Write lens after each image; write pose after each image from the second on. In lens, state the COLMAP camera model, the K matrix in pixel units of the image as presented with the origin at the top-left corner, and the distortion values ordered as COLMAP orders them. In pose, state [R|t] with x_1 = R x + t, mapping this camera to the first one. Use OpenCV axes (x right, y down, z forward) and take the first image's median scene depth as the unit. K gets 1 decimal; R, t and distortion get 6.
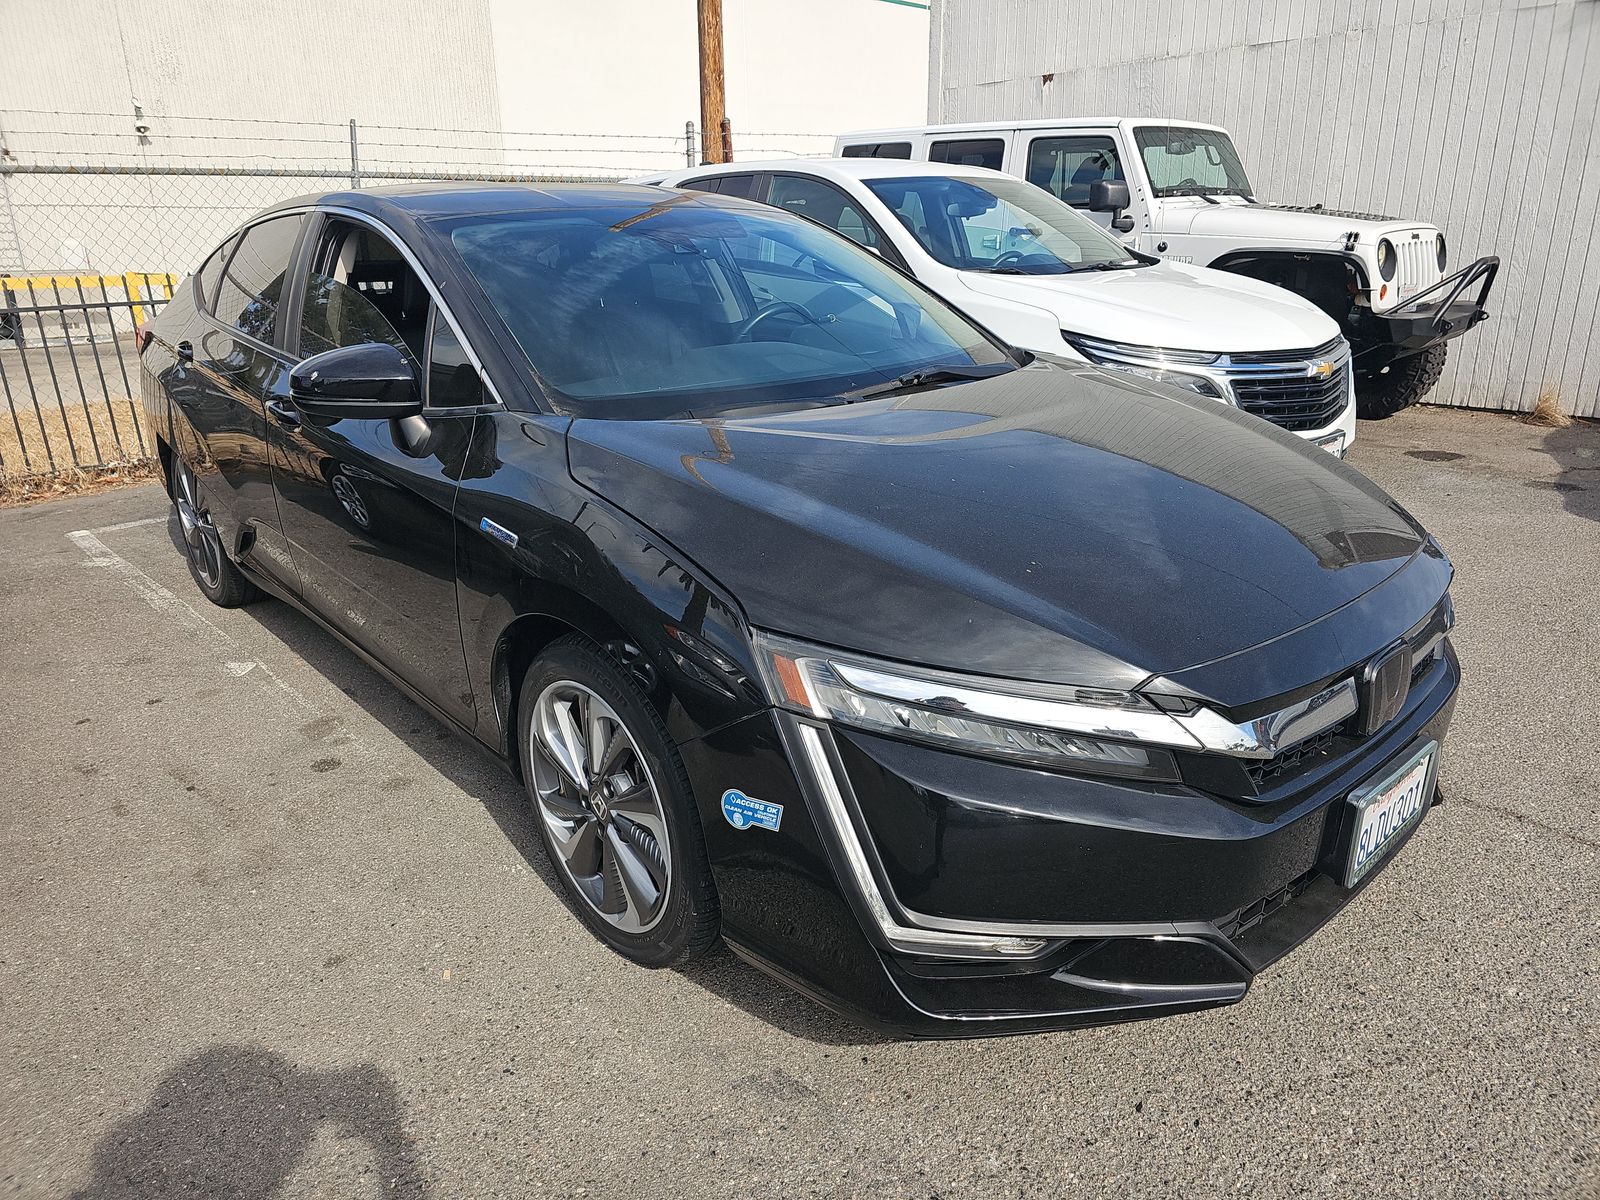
lens RADIAL K [[1053.1, 0, 792.4], [0, 1053.1, 596.3], [0, 0, 1]] dist [0.017989, -0.002569]
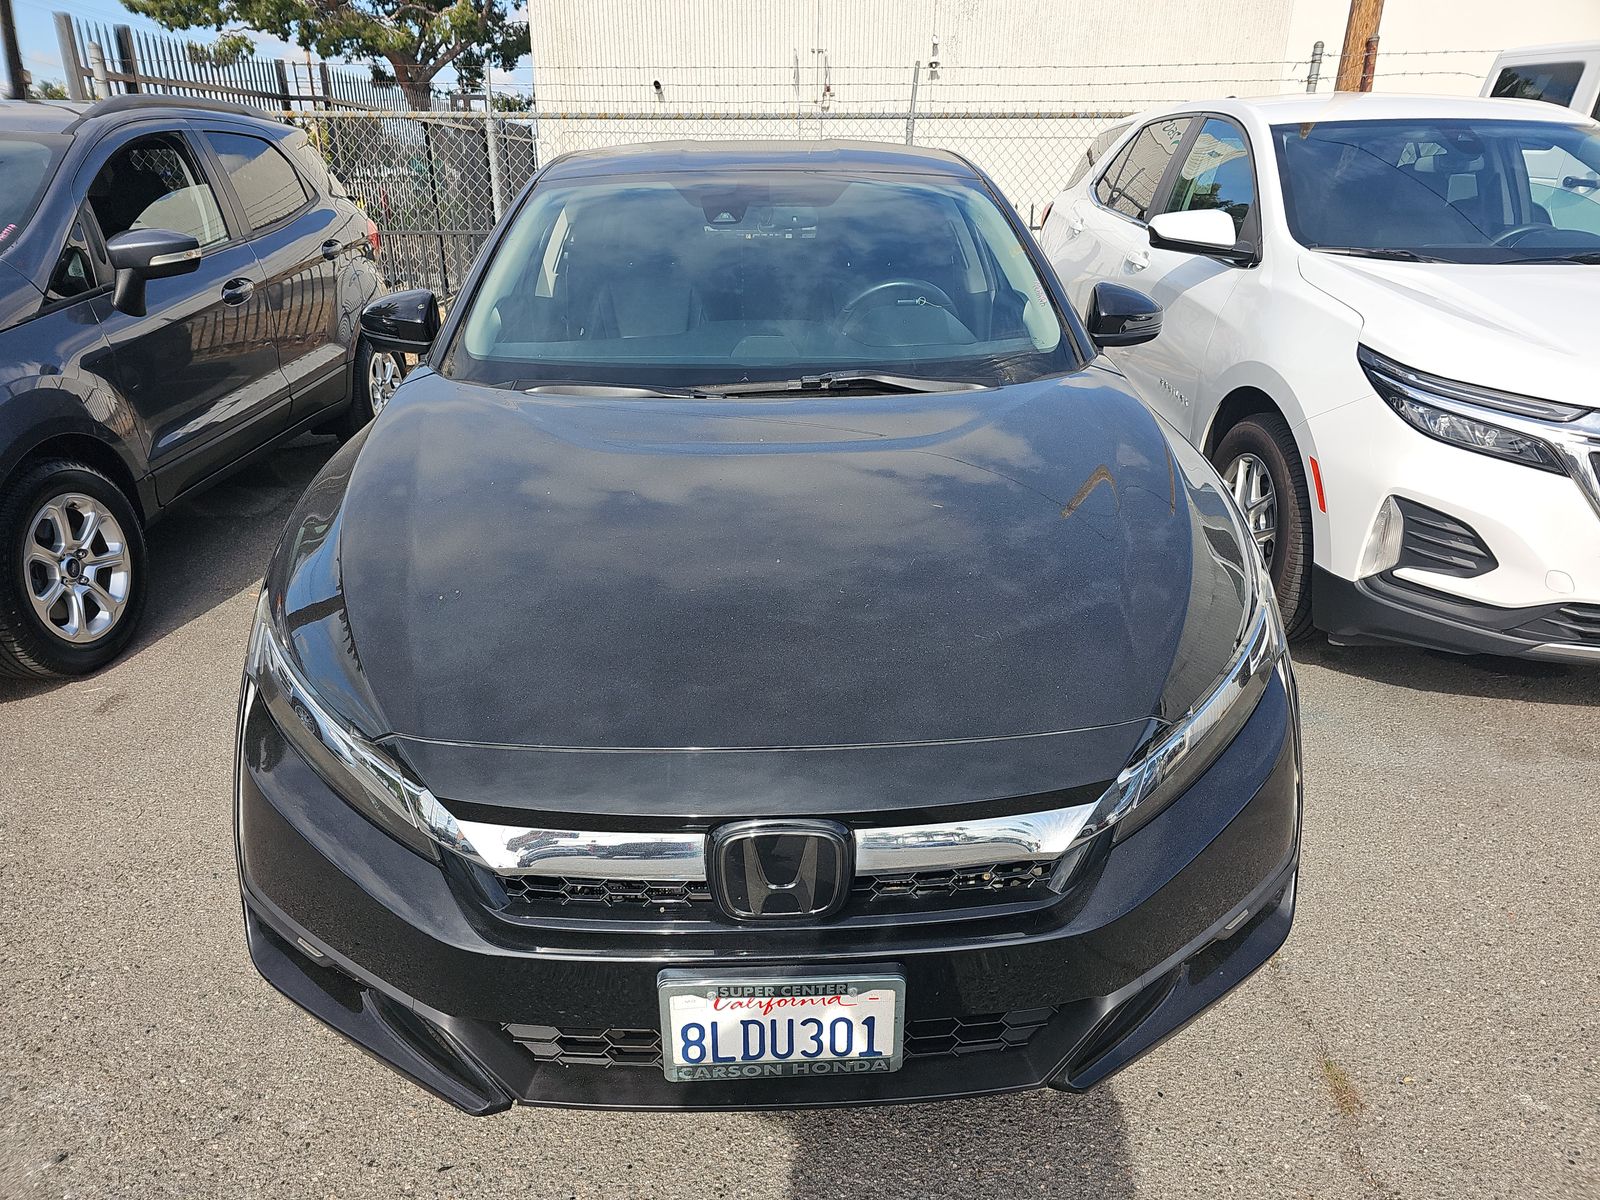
lens RADIAL K [[1053.1, 0, 799.2], [0, 1053.1, 608.0], [0, 0, 1]] dist [0.017989, -0.002569]
pose [[0.770938, 0.265275, -0.579038, 0.240327], [-0.223584, 0.963996, 0.143953, -0.052550], [0.596377, 0.018485, 0.802492, 0.098971]]
